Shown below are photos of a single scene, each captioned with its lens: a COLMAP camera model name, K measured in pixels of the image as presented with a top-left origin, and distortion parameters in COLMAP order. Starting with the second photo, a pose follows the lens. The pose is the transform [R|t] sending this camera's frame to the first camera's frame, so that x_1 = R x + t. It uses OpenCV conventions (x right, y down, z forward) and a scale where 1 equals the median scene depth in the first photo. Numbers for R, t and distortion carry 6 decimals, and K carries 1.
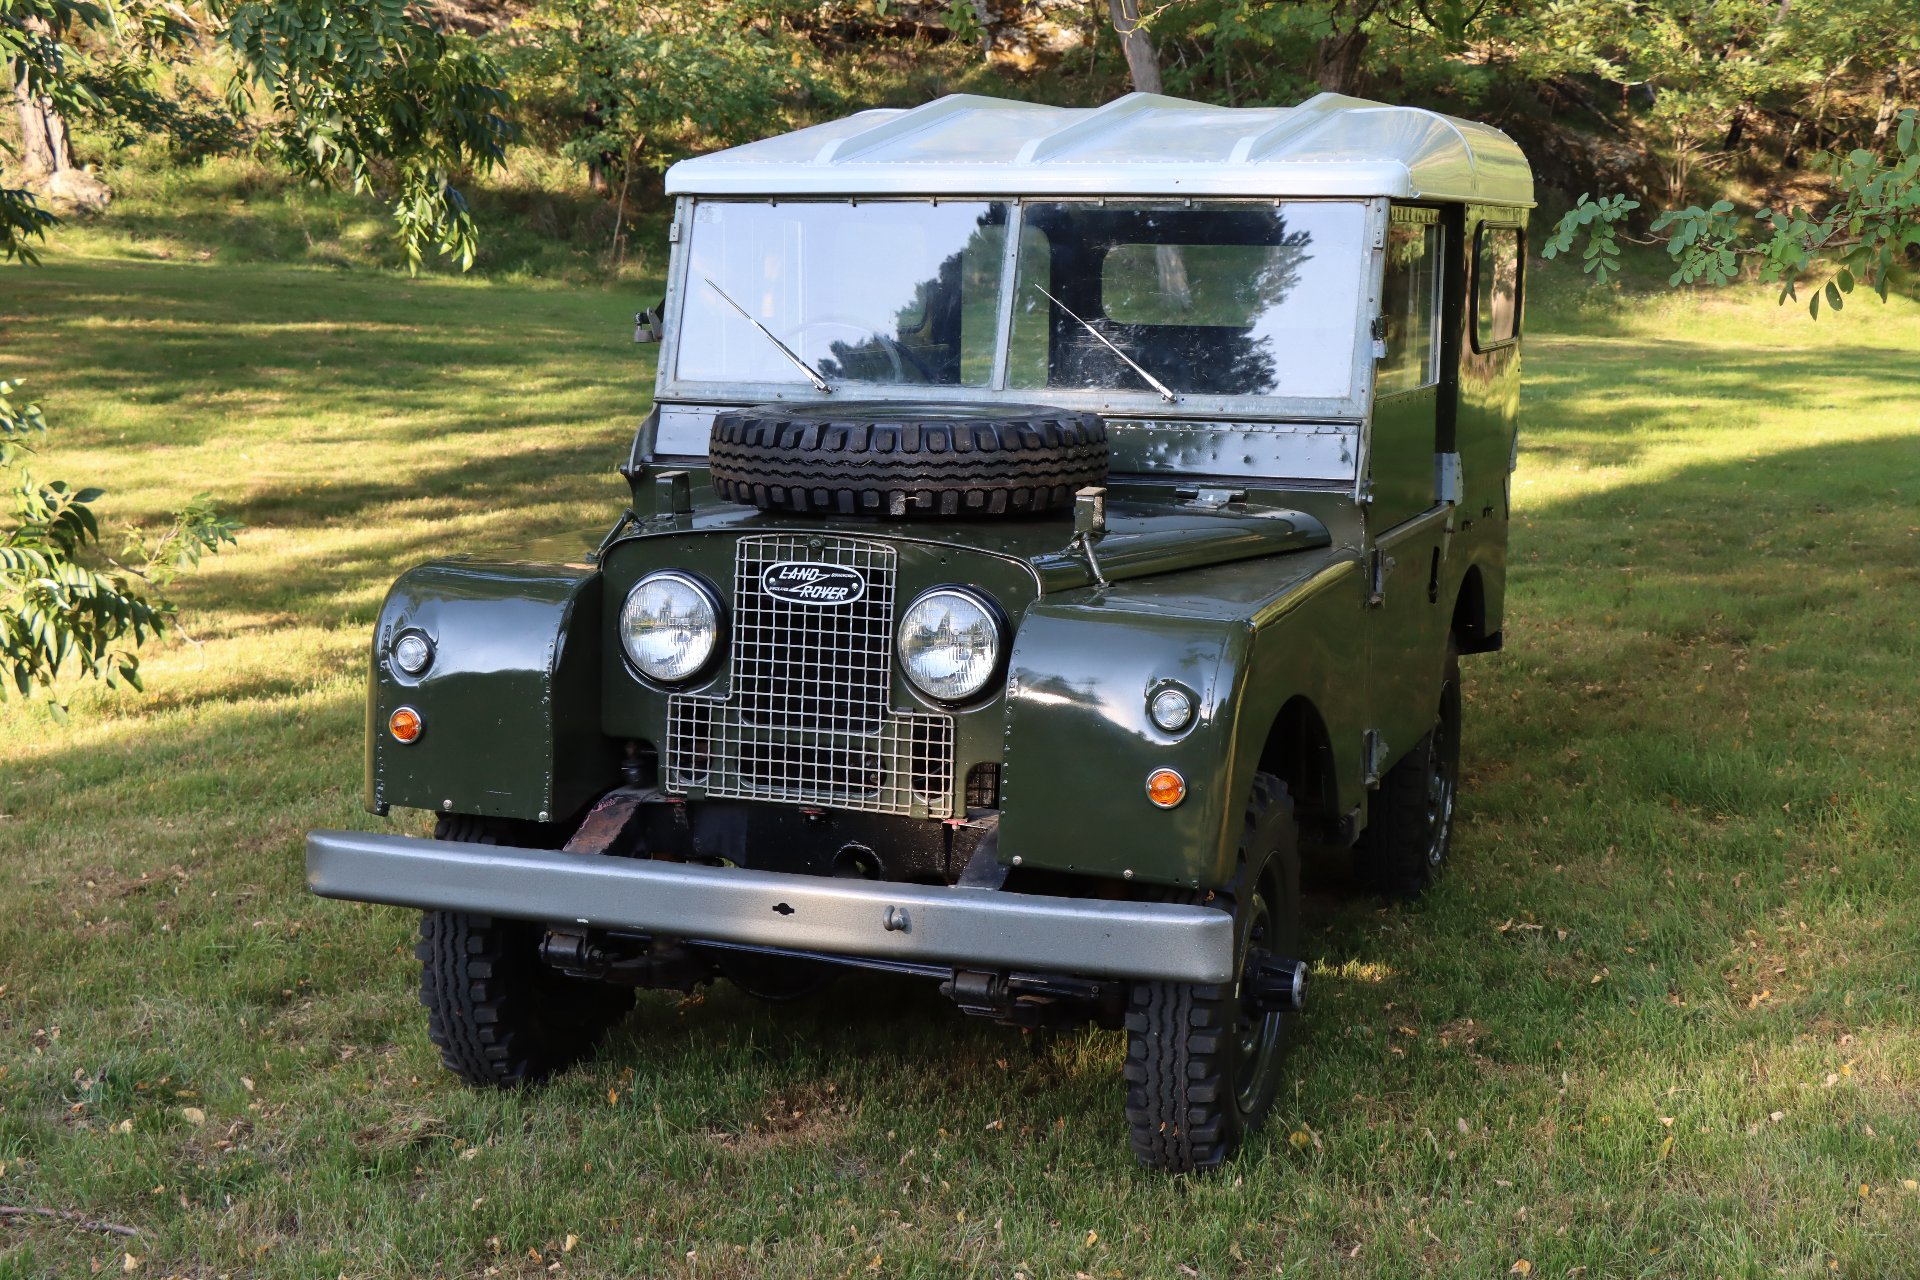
lens RADIAL K [[2739.1, 0, 960.0], [0, 2739.1, 640.0], [0, 0, 1]] dist [0.033432, 0.459364]
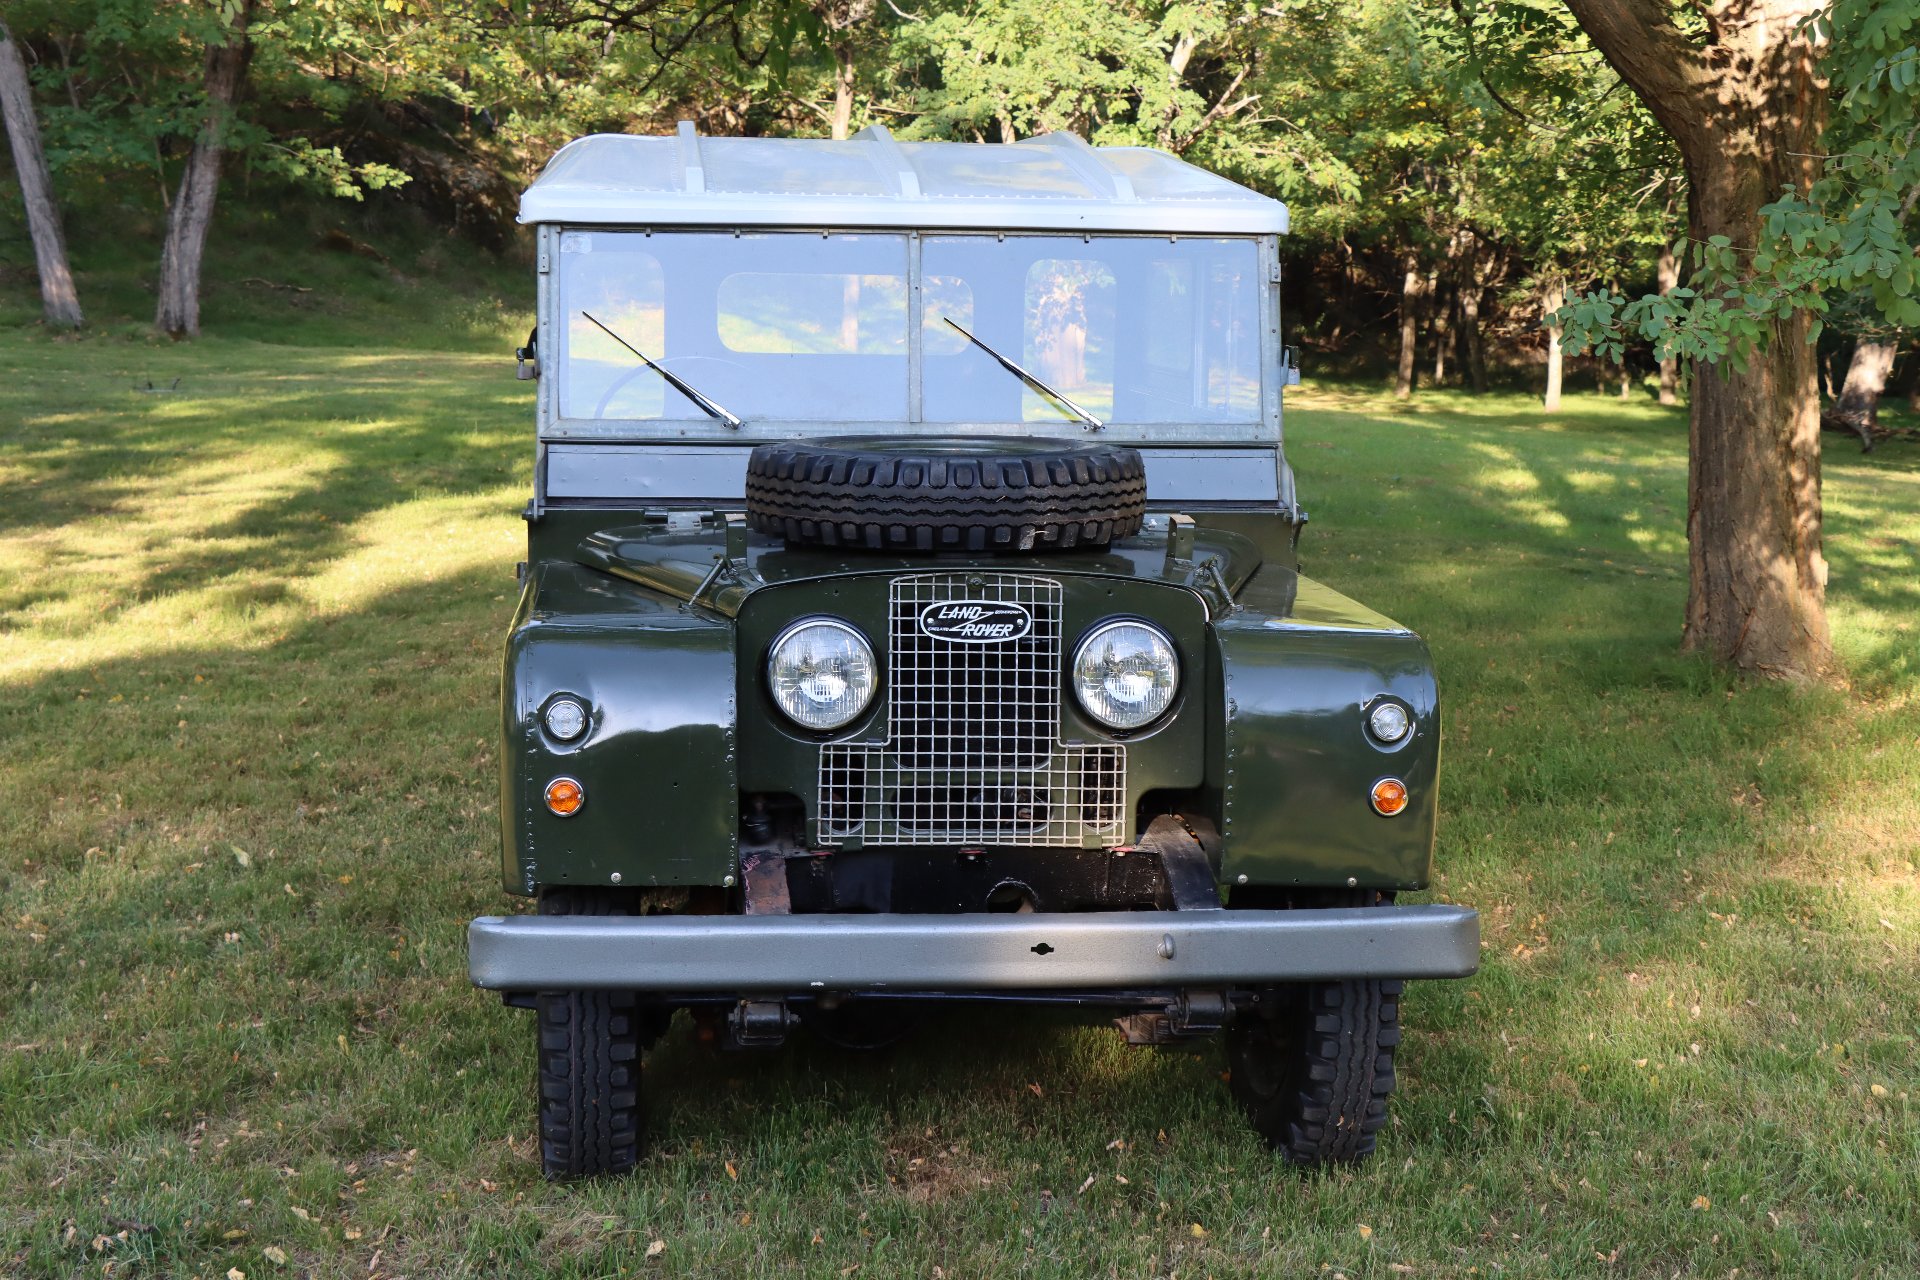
lens RADIAL K [[2739.1, 0, 960.0], [0, 2739.1, 640.0], [0, 0, 1]] dist [0.033432, 0.459364]
pose [[0.903691, -0.054009, 0.424764, -0.476602], [0.056494, 0.998380, 0.006751, -0.020838], [-0.424441, 0.017896, 0.905279, 0.103273]]
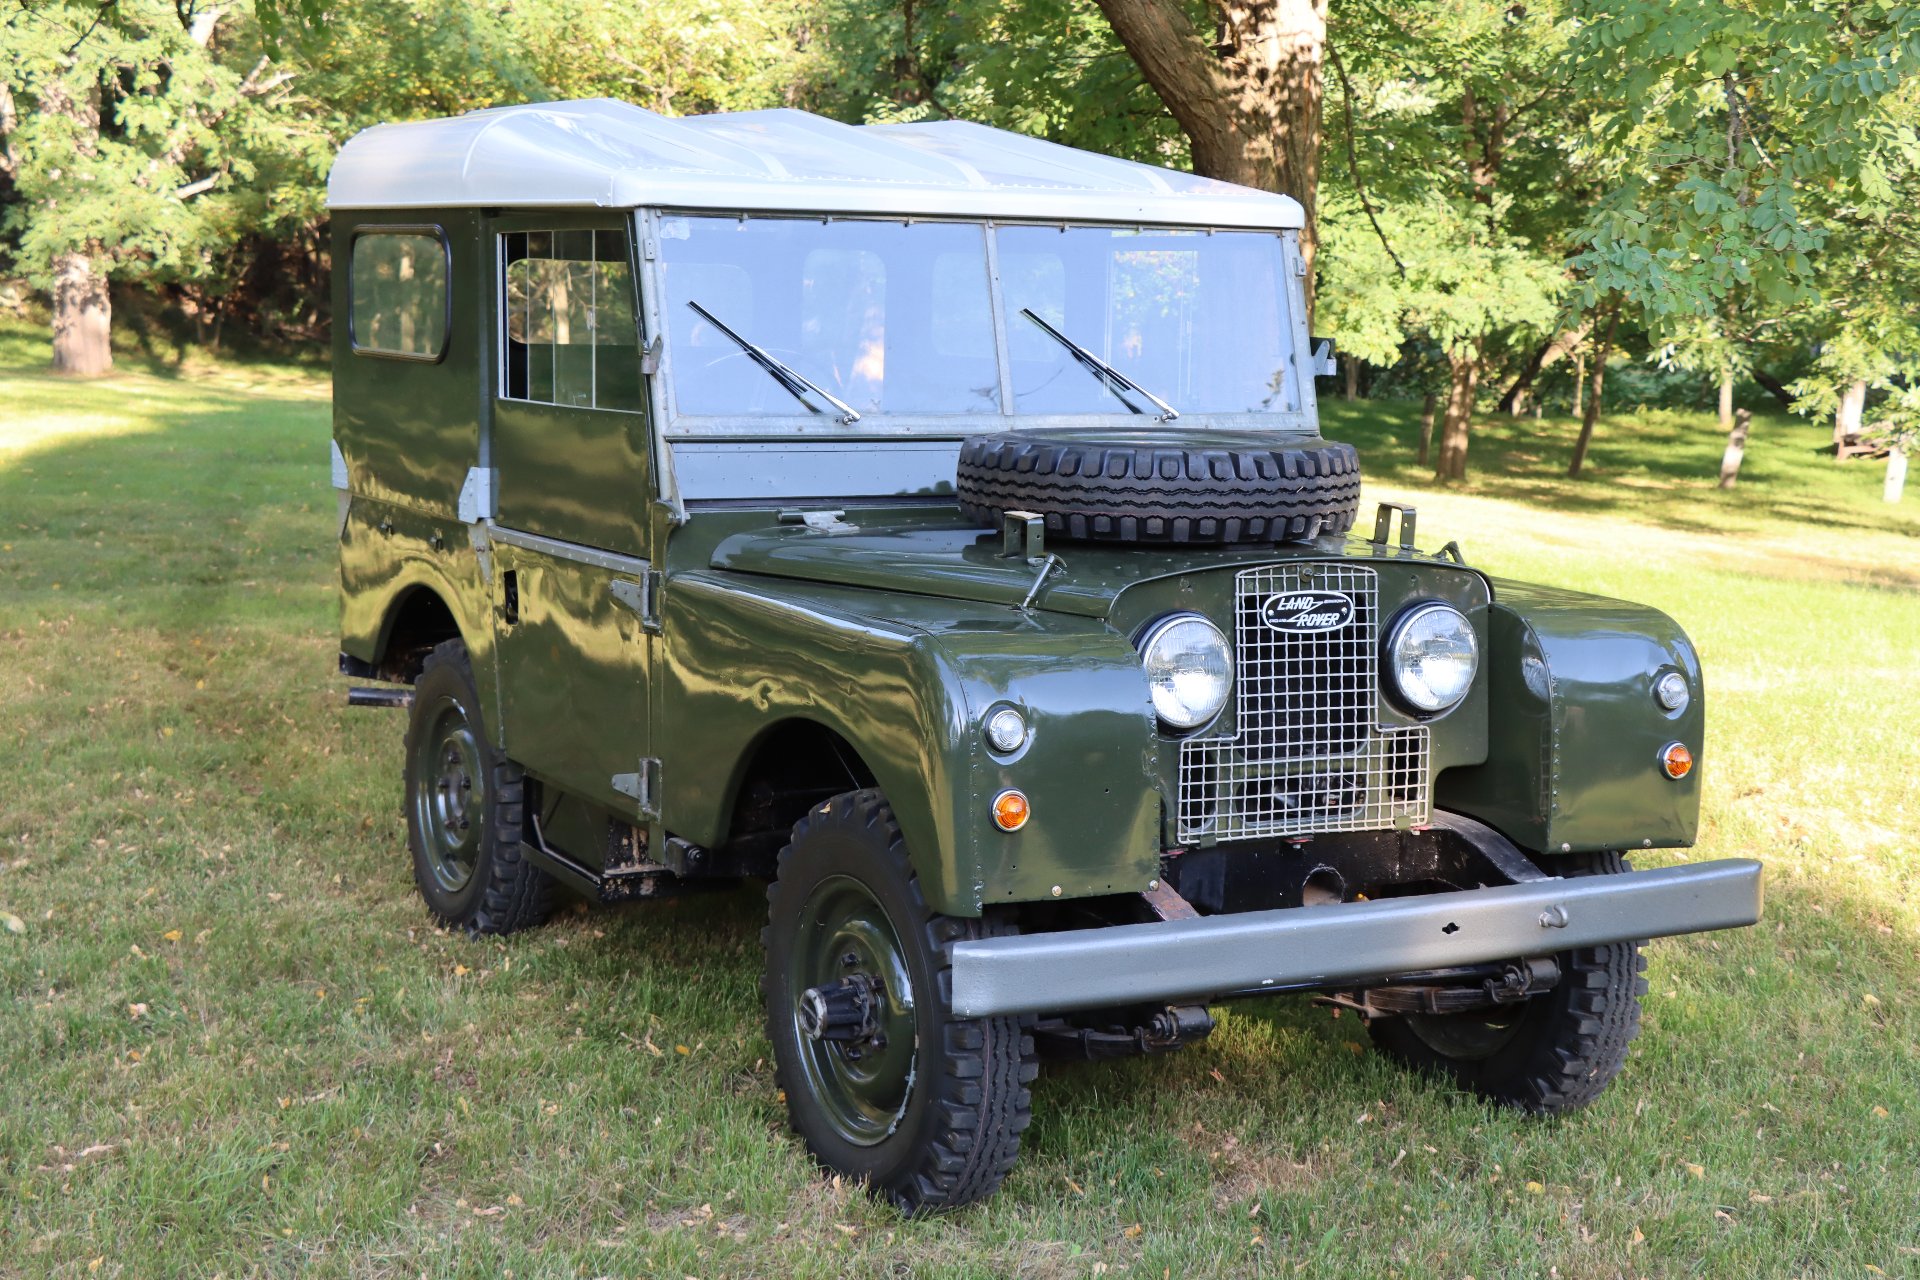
lens RADIAL K [[2739.1, 0, 960.0], [0, 2739.1, 640.0], [0, 0, 1]] dist [0.033432, 0.459364]
pose [[0.670681, -0.091563, 0.736073, -0.868240], [0.091507, 0.994985, 0.040392, -0.061880], [-0.736080, 0.040266, 0.675696, 0.415019]]
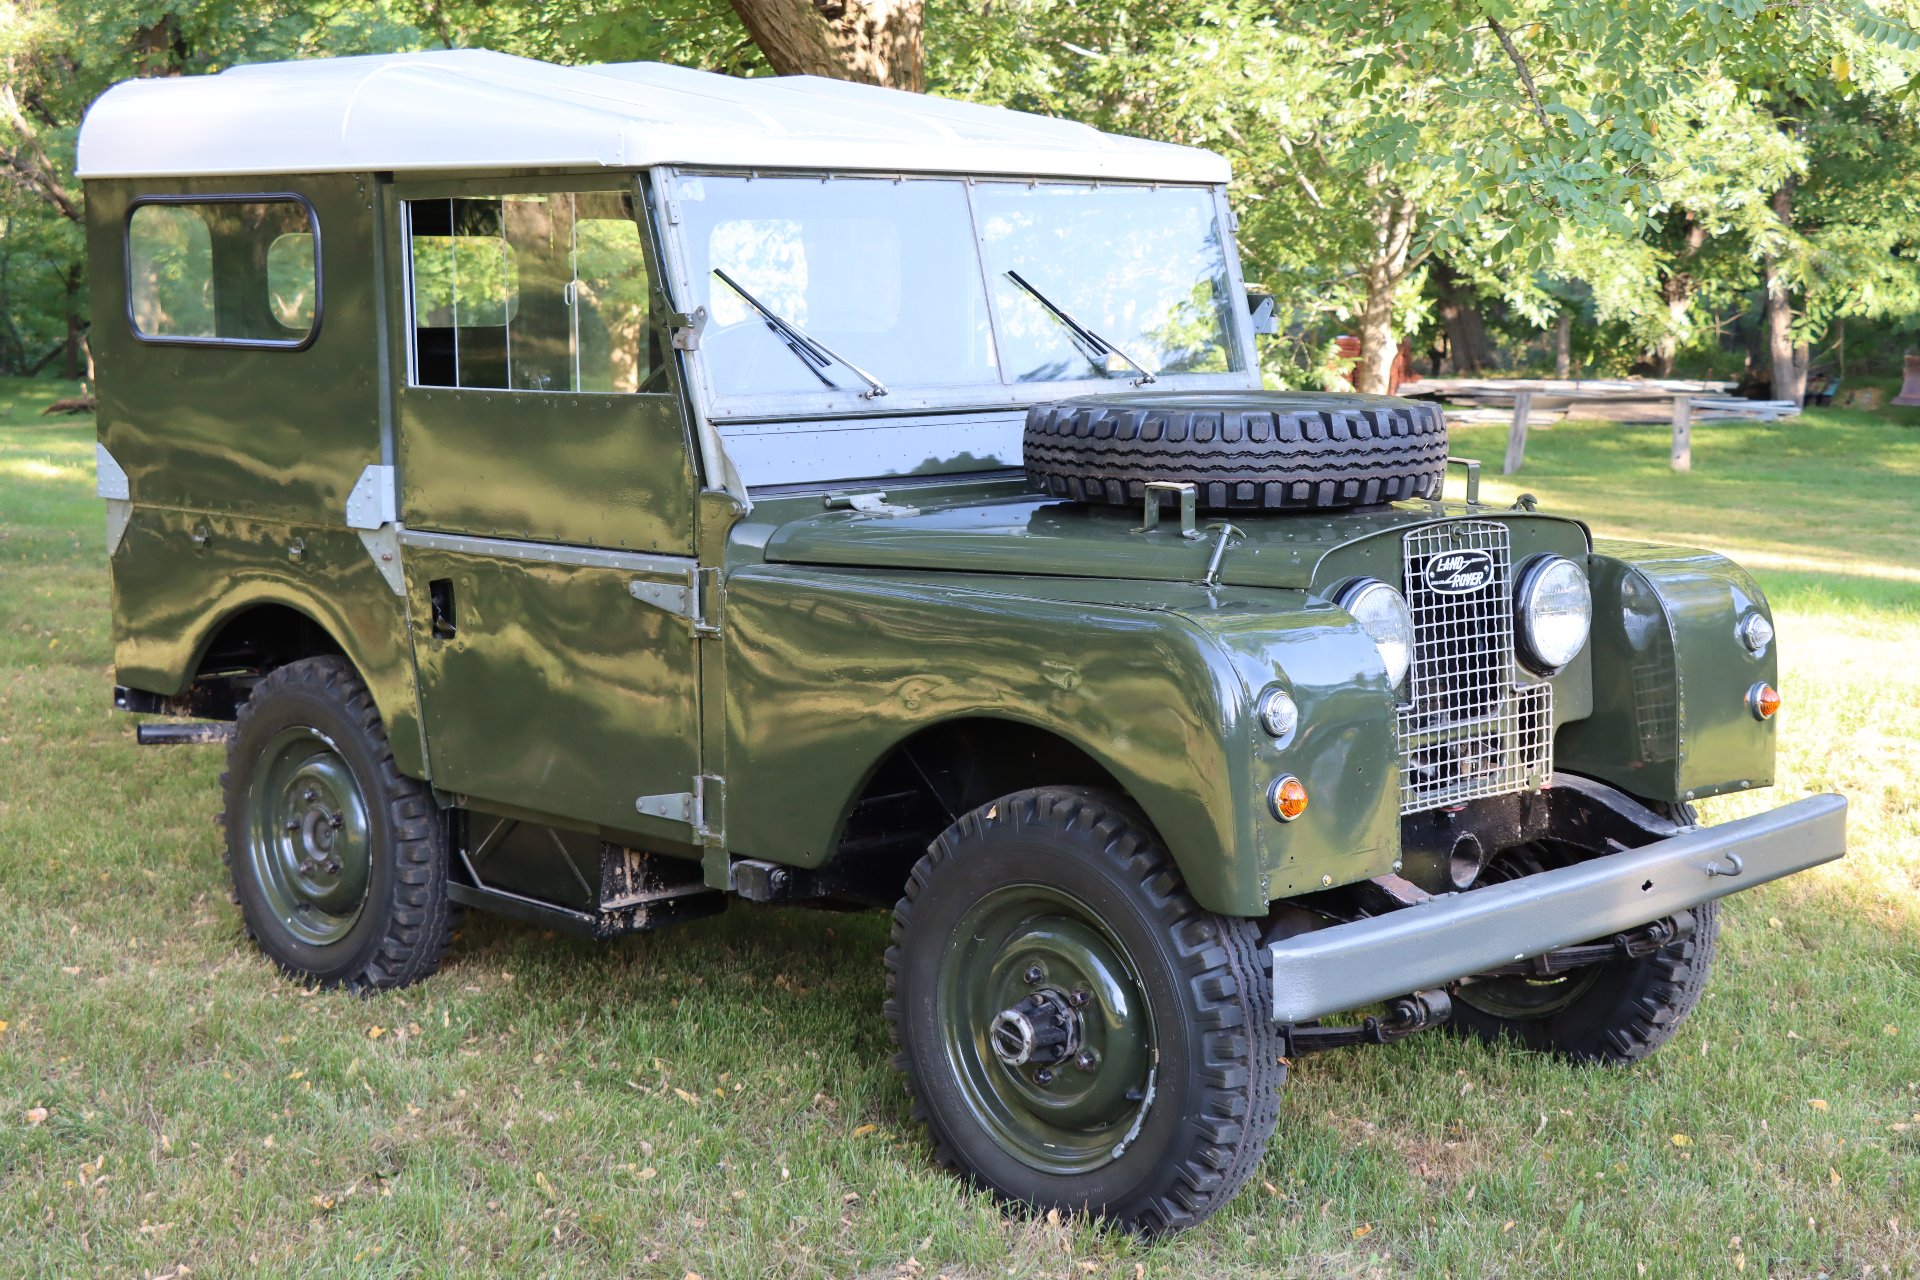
lens RADIAL K [[2739.1, 0, 960.0], [0, 2739.1, 640.0], [0, 0, 1]] dist [0.033432, 0.459364]
pose [[0.434125, -0.130184, 0.891397, -0.986681], [0.134815, 0.987749, 0.078599, -0.095876], [-0.890708, 0.086052, 0.446357, 0.721435]]
